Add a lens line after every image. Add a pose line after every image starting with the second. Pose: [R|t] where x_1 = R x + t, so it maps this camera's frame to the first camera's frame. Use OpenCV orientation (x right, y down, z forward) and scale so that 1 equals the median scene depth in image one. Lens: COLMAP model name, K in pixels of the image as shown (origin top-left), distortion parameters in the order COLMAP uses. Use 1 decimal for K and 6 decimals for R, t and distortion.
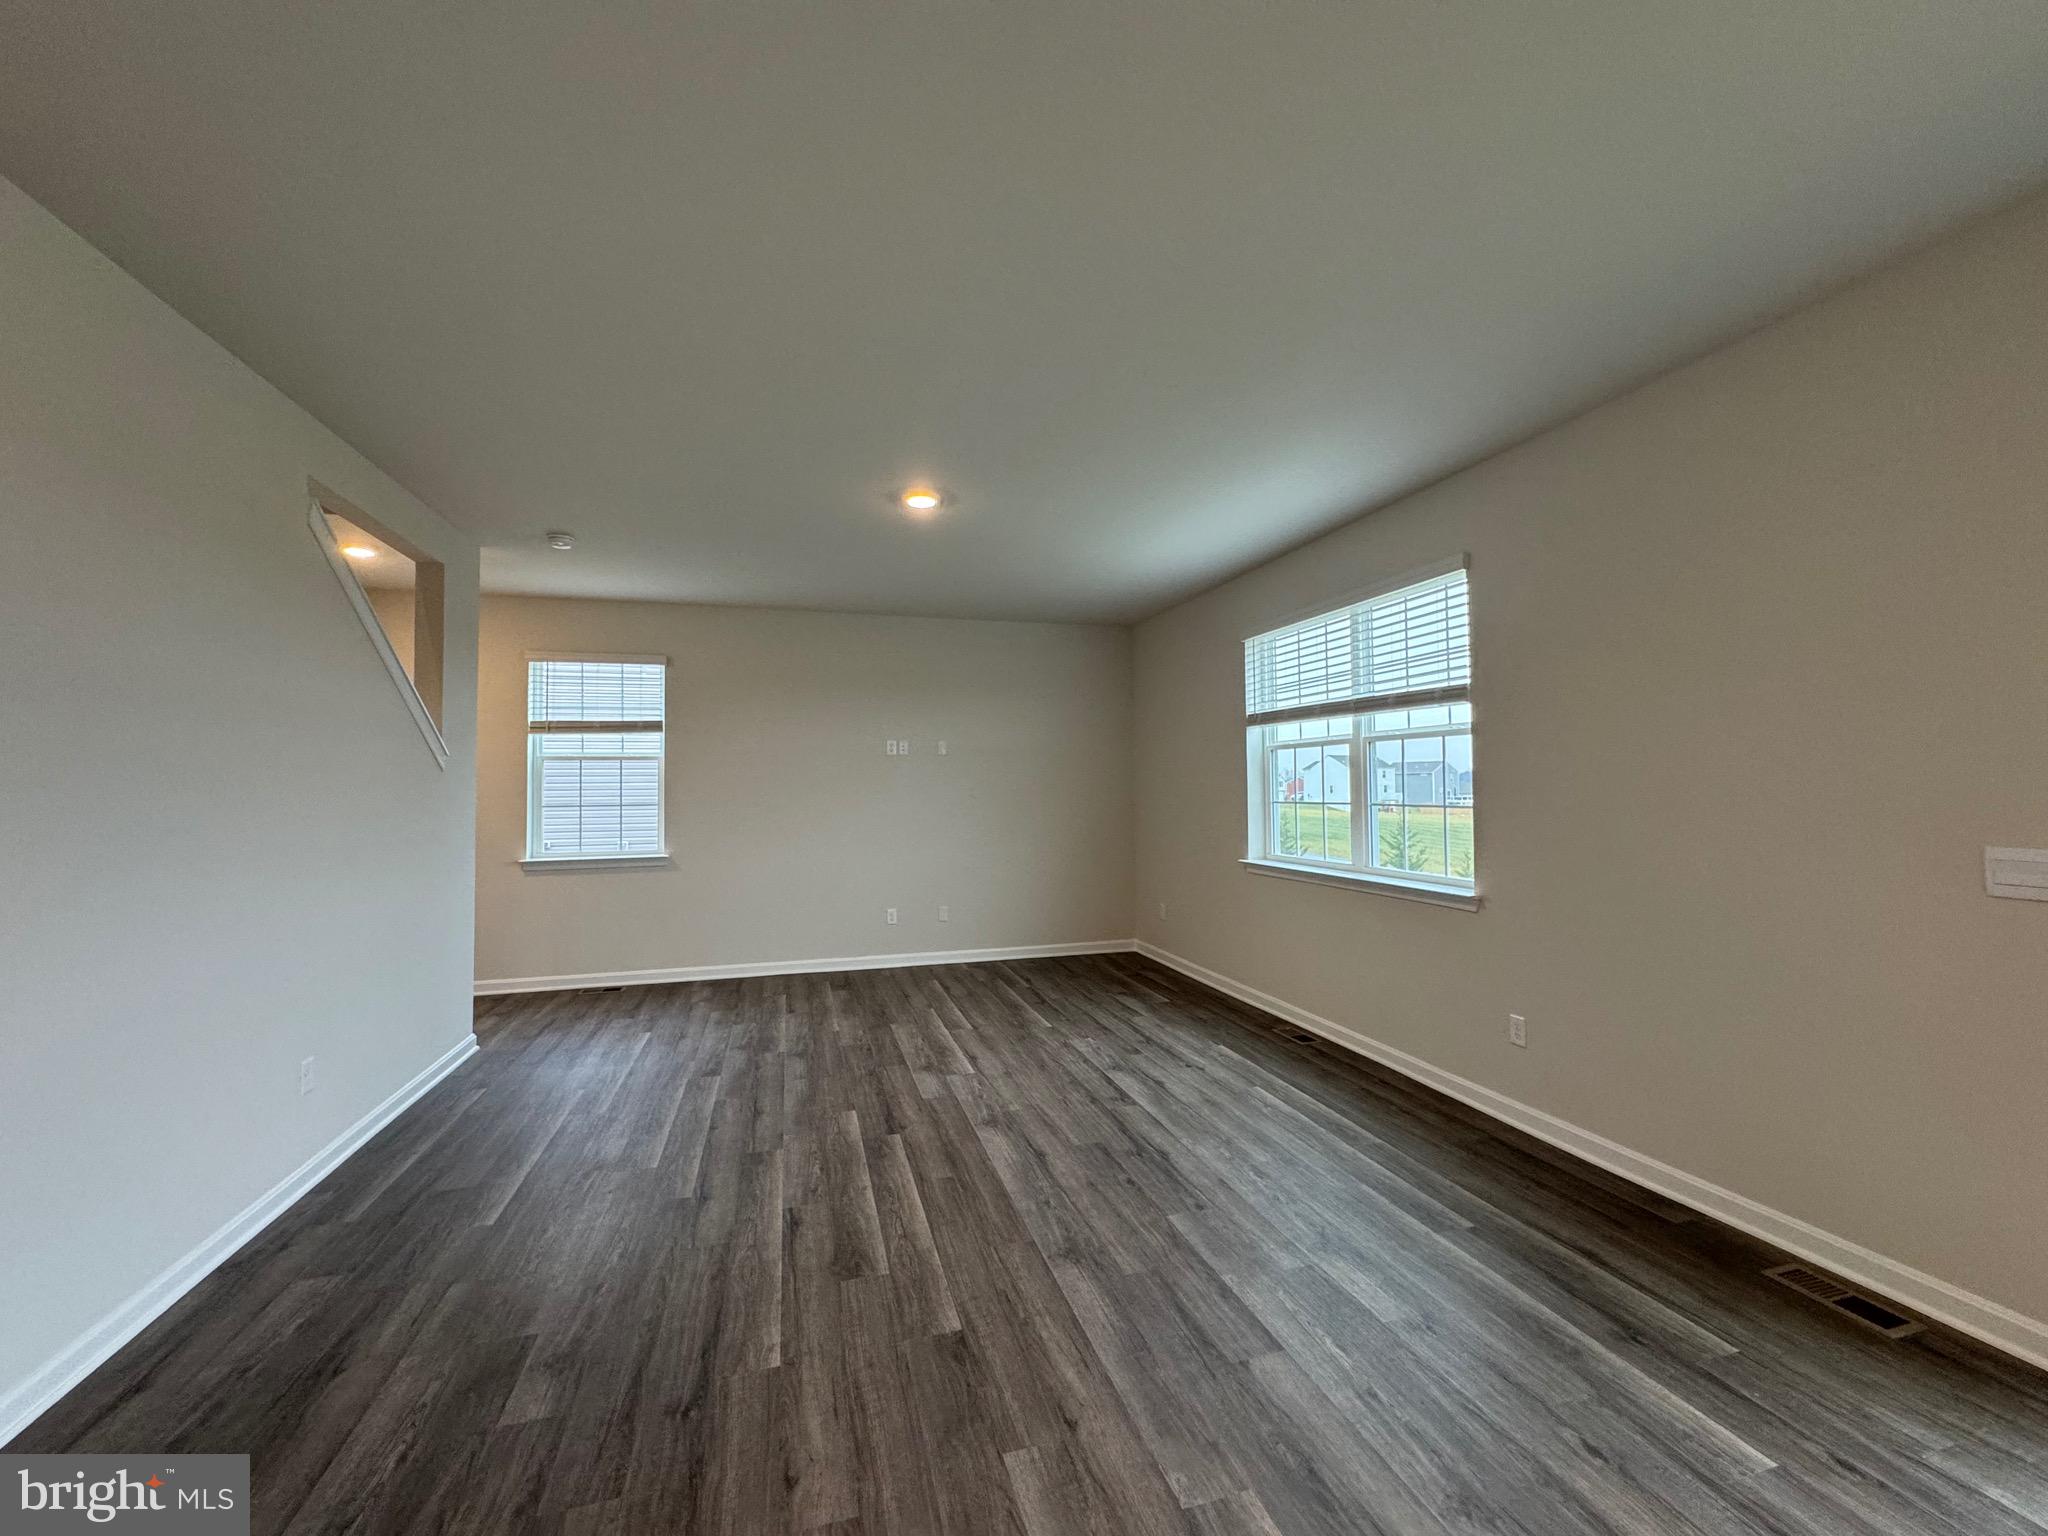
lens RADIAL K [[814.5, 0, 1017.5], [0, 814.5, 769.3], [0, 0, 1]] dist [0.000128, -0.000682]
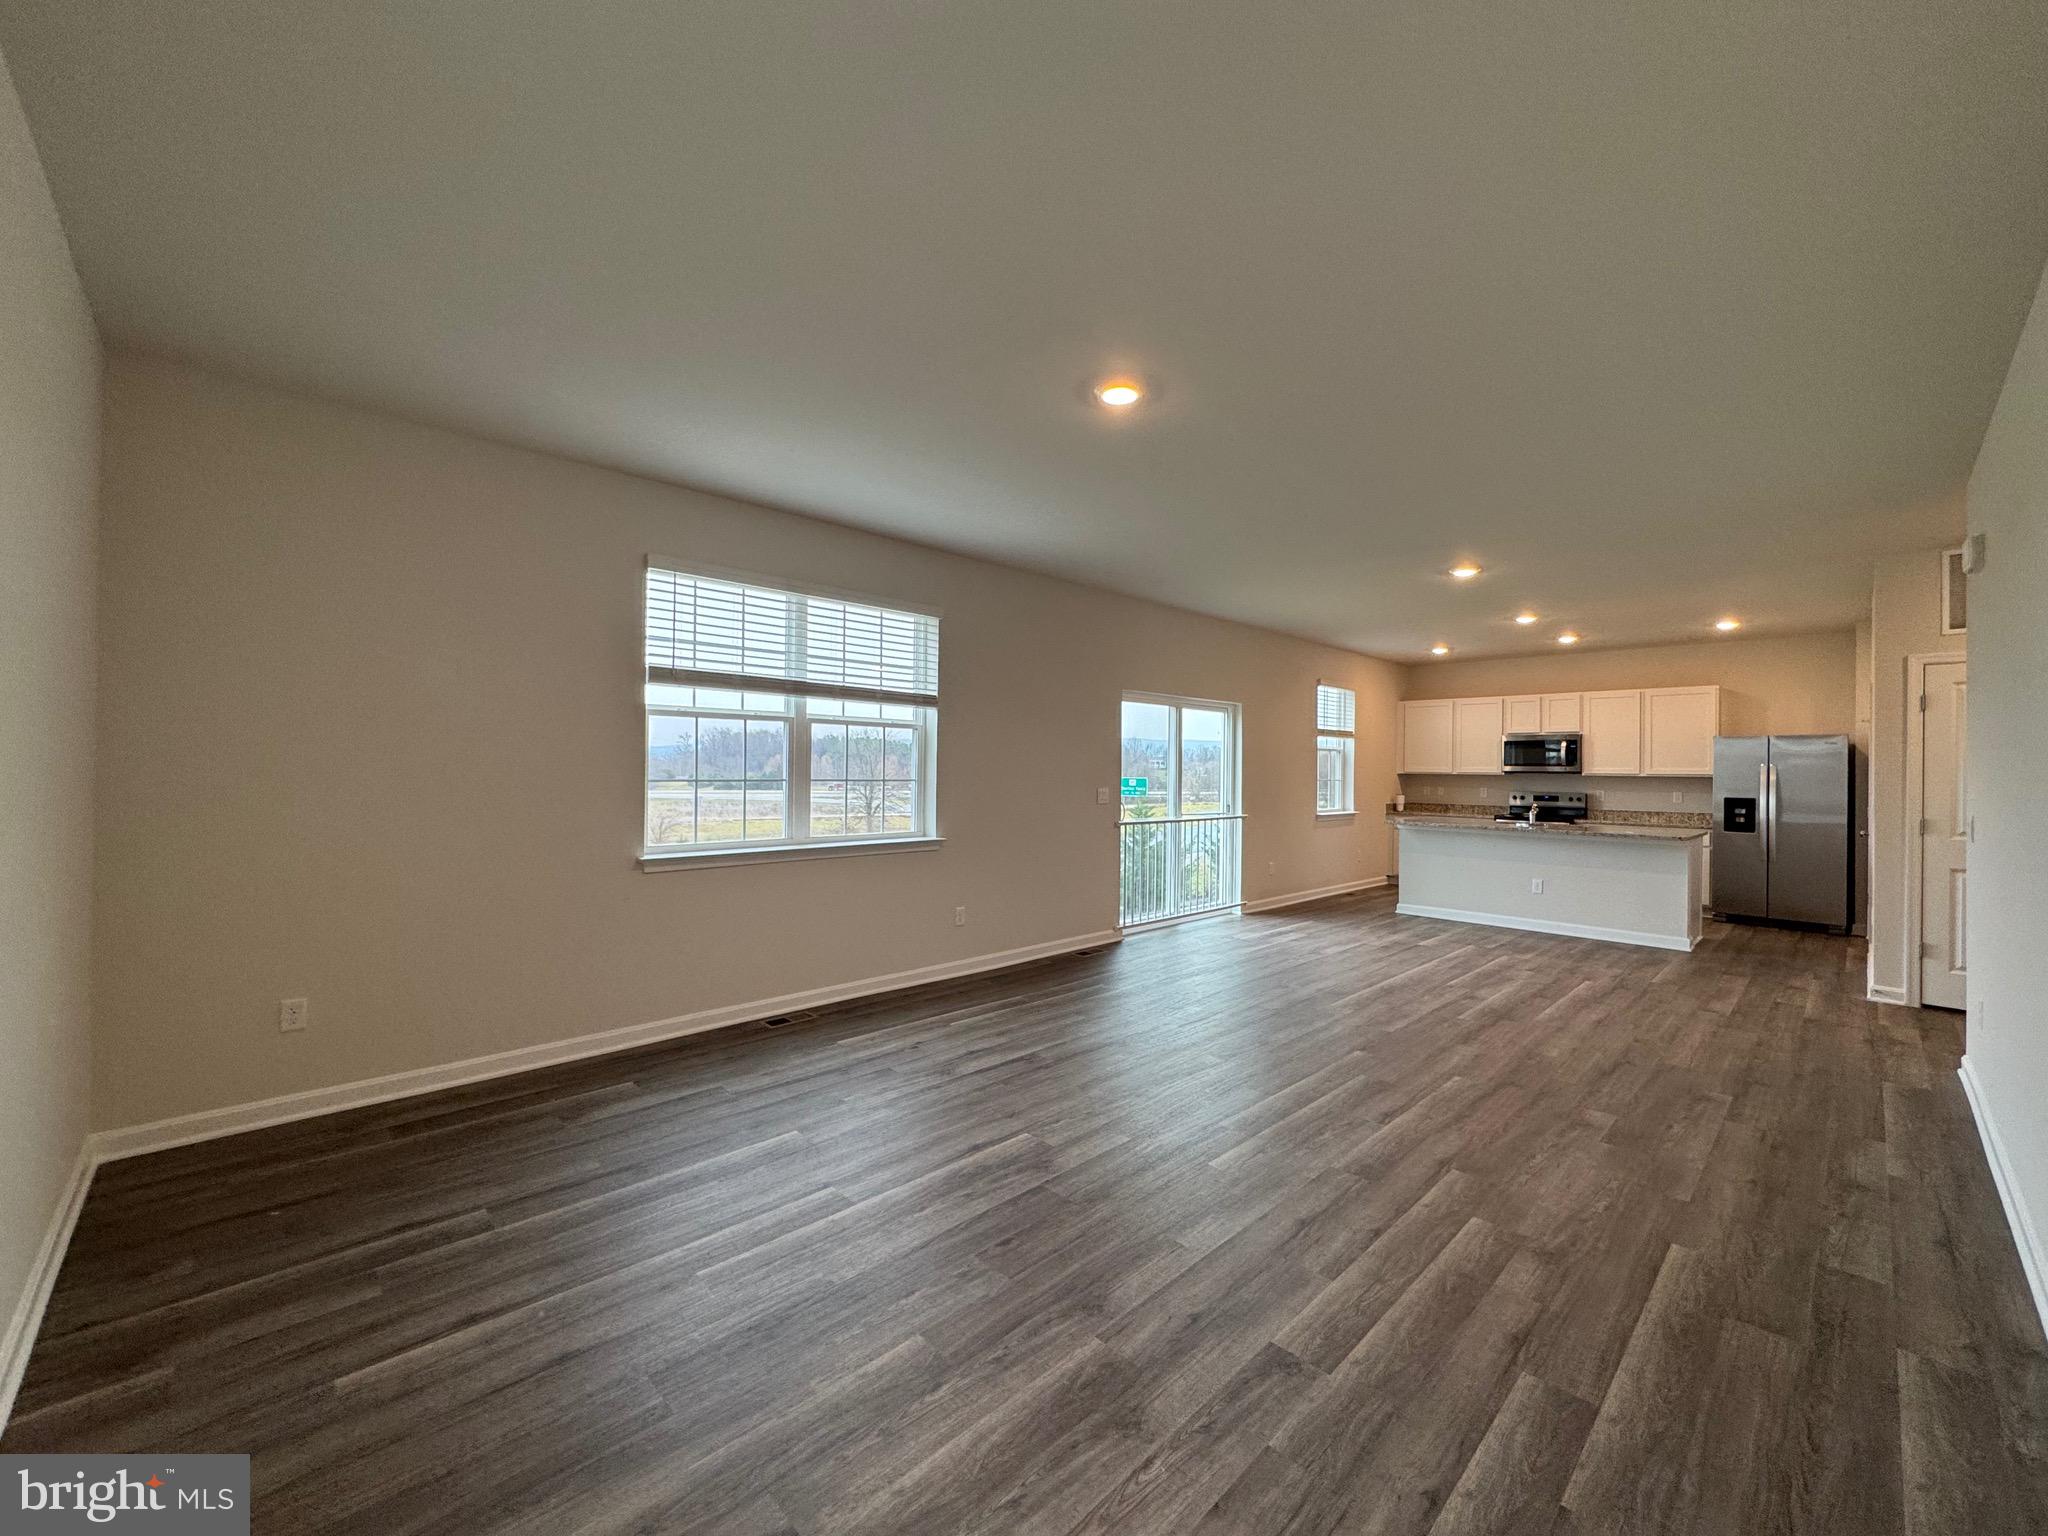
lens RADIAL K [[814.5, 0, 1033.9], [0, 814.5, 751.6], [0, 0, 1]] dist [0.000128, -0.000682]
pose [[-0.479376, 0.023546, 0.877294, -0.696847], [-0.025623, 0.998838, -0.040809, 0.043730], [-0.877235, -0.042042, -0.478216, 1.303894]]
